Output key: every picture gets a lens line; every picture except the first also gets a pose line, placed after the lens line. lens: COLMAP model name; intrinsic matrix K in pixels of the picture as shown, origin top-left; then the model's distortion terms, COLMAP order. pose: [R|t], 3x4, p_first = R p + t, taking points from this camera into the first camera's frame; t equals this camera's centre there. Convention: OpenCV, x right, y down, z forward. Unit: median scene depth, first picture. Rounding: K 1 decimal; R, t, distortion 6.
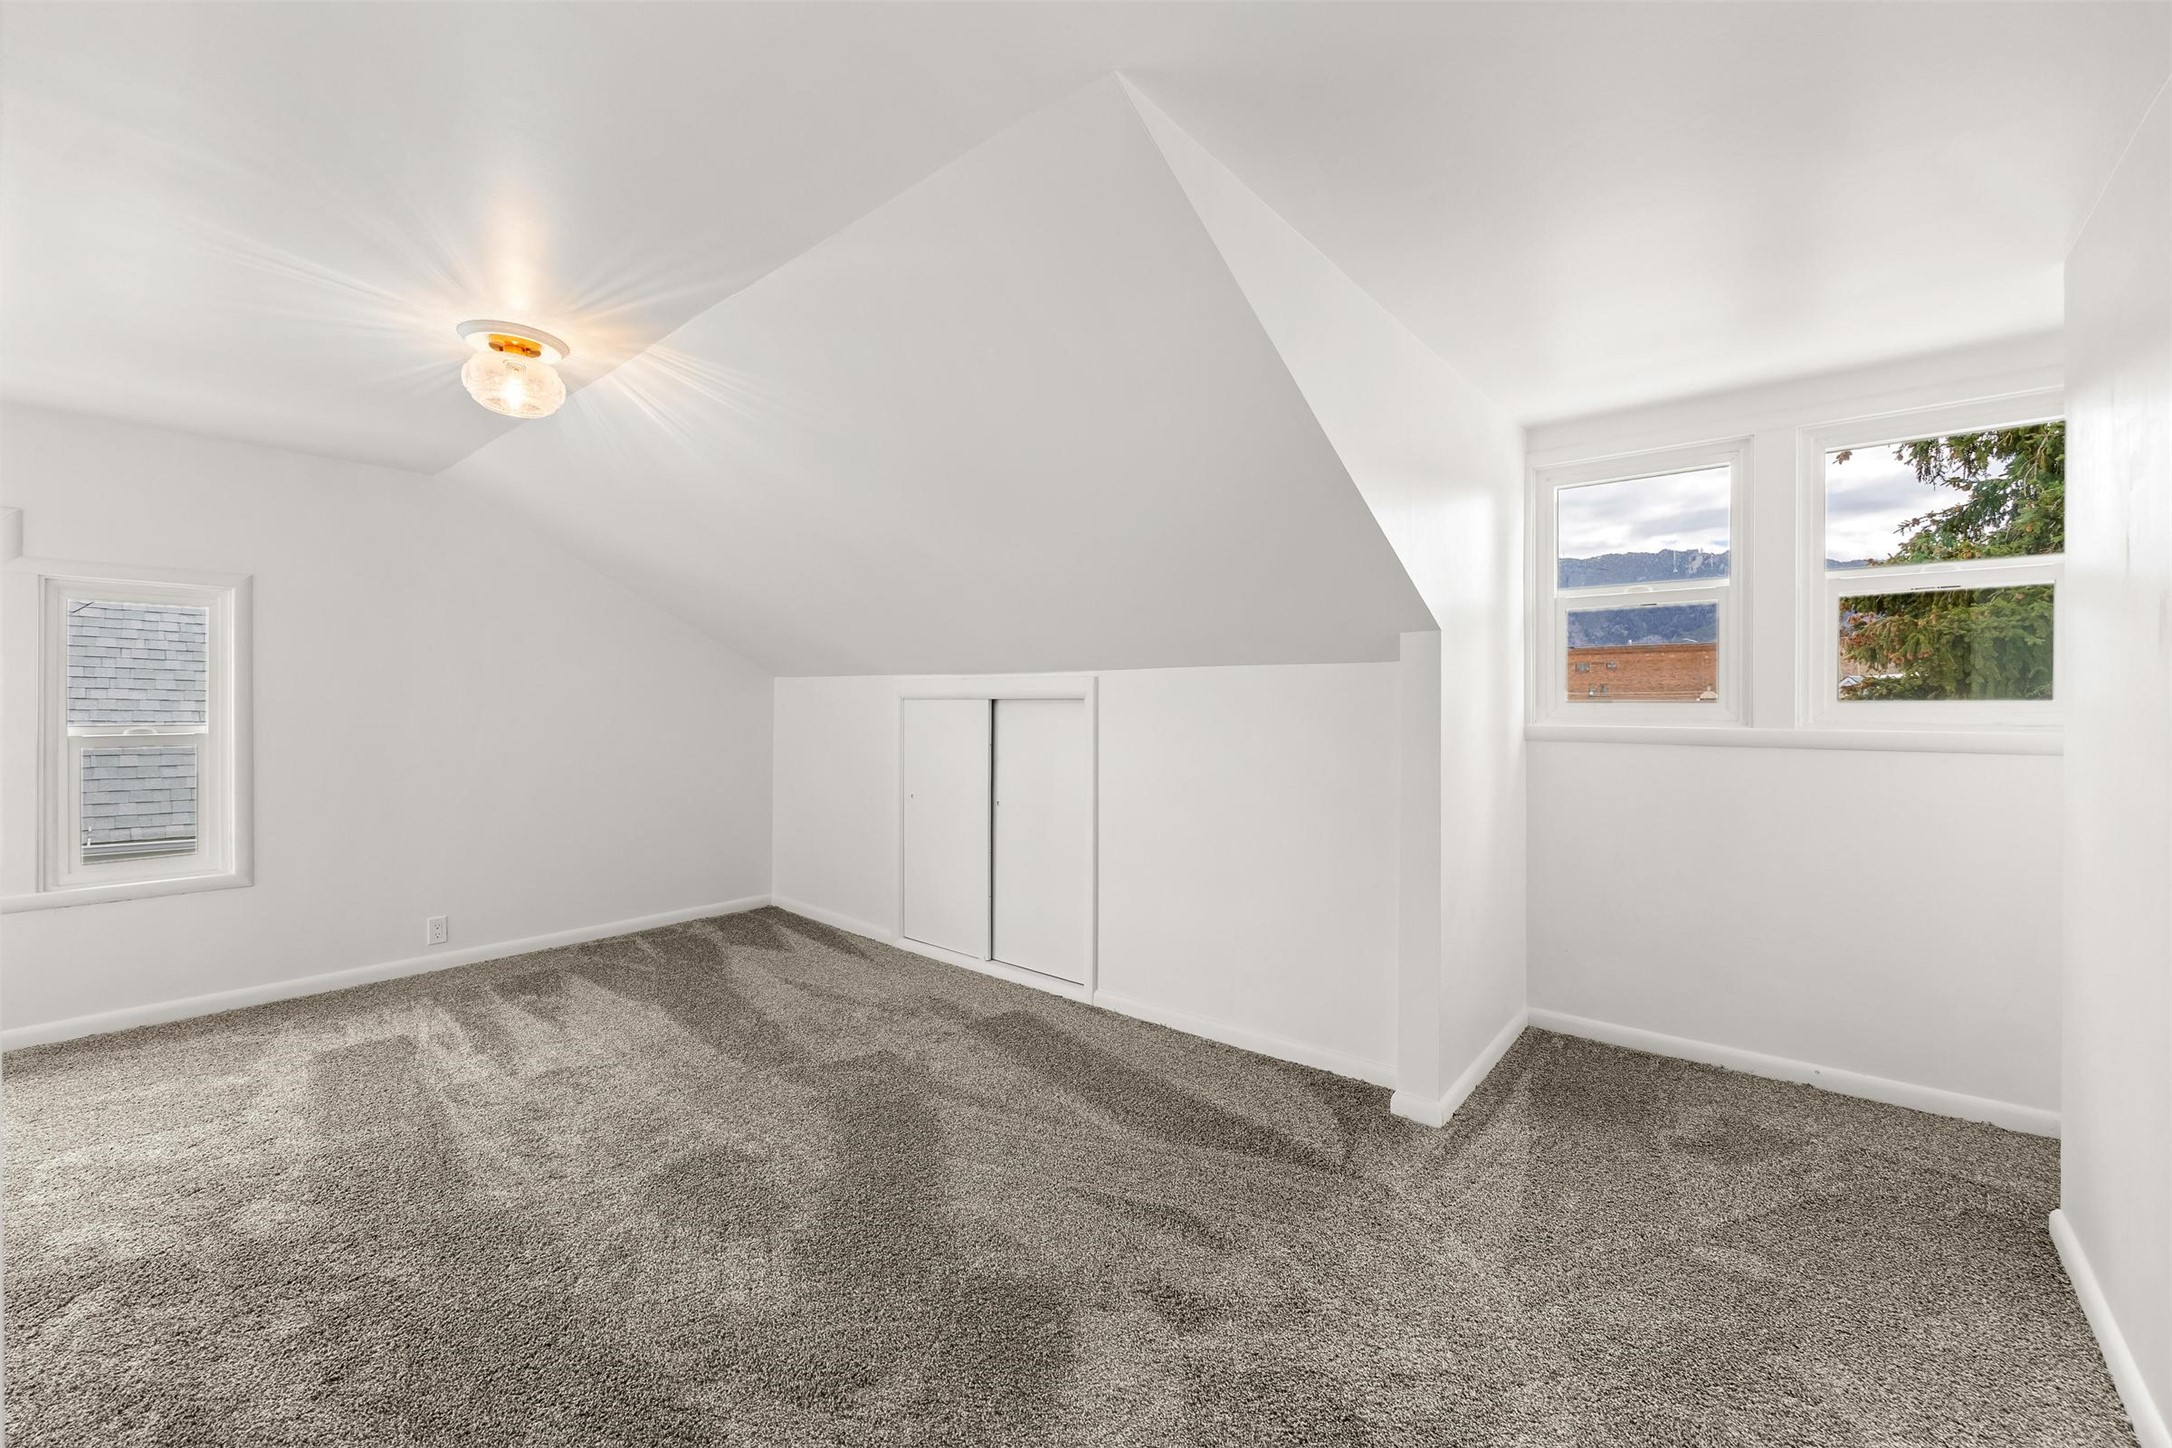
lens RADIAL K [[850.0, 0, 1081.9], [0, 850.0, 716.7], [0, 0, 1]] dist [-0.001201, 0.000542]
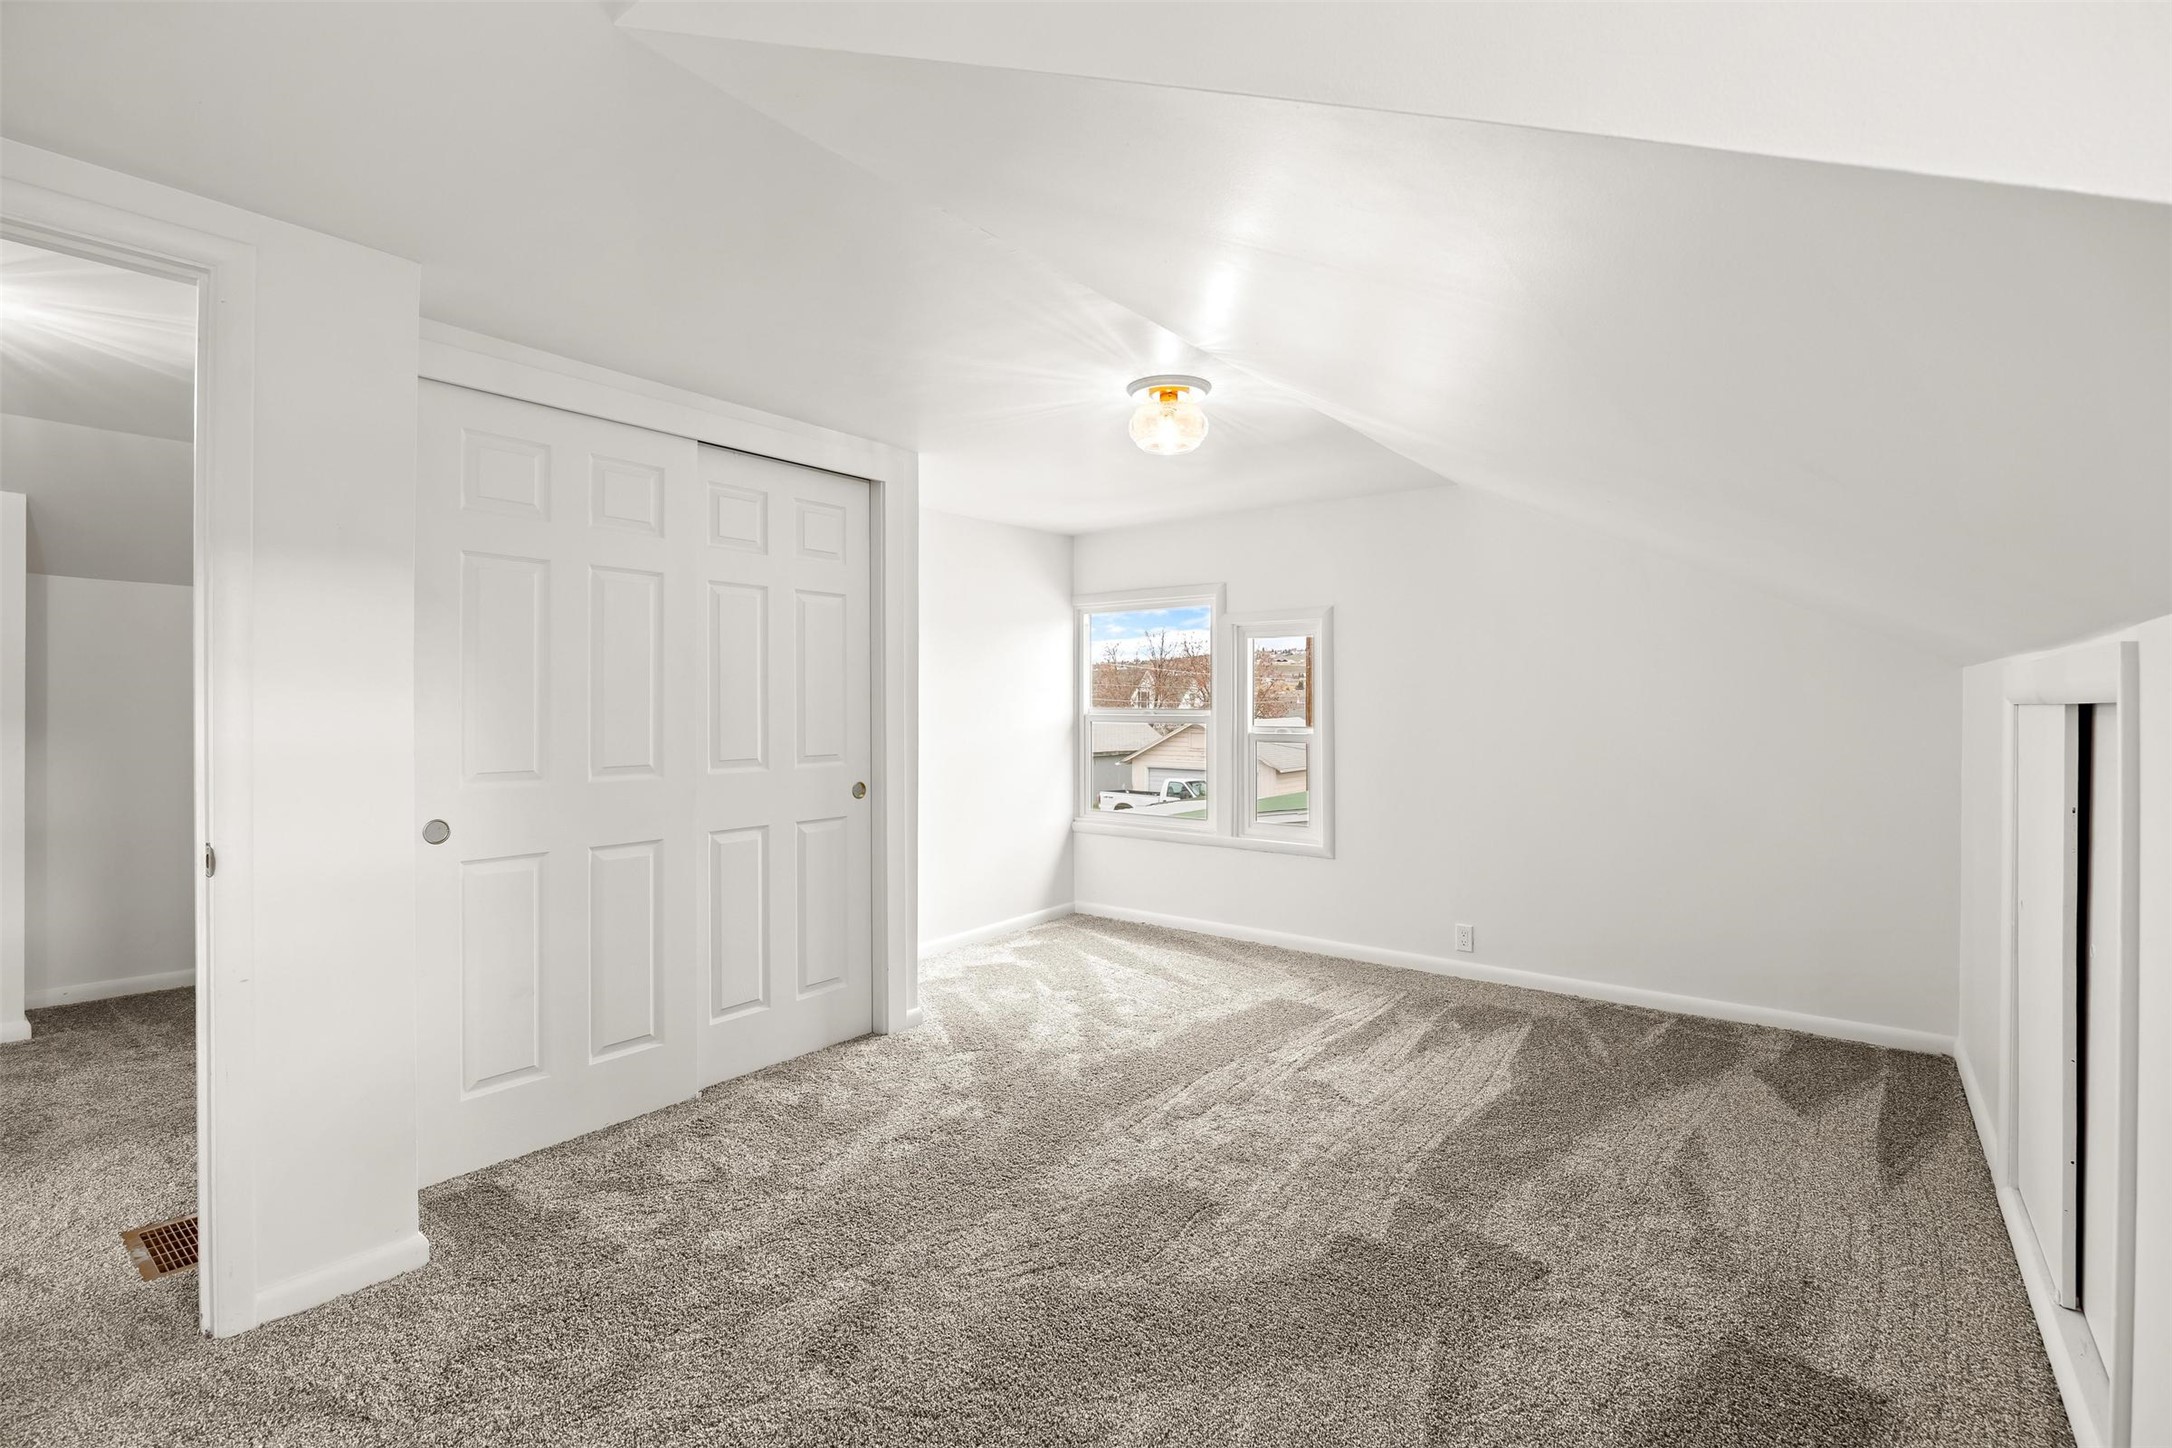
lens RADIAL K [[987.3, 0, 1086.4], [0, 987.3, 734.9], [0, 0, 1]] dist [-0.001985, -0.000230]
pose [[0.054189, 0.026946, -0.998167, 0.465614], [-0.018436, 0.999492, 0.025981, -0.012130], [0.998361, 0.016994, 0.054658, 0.613344]]
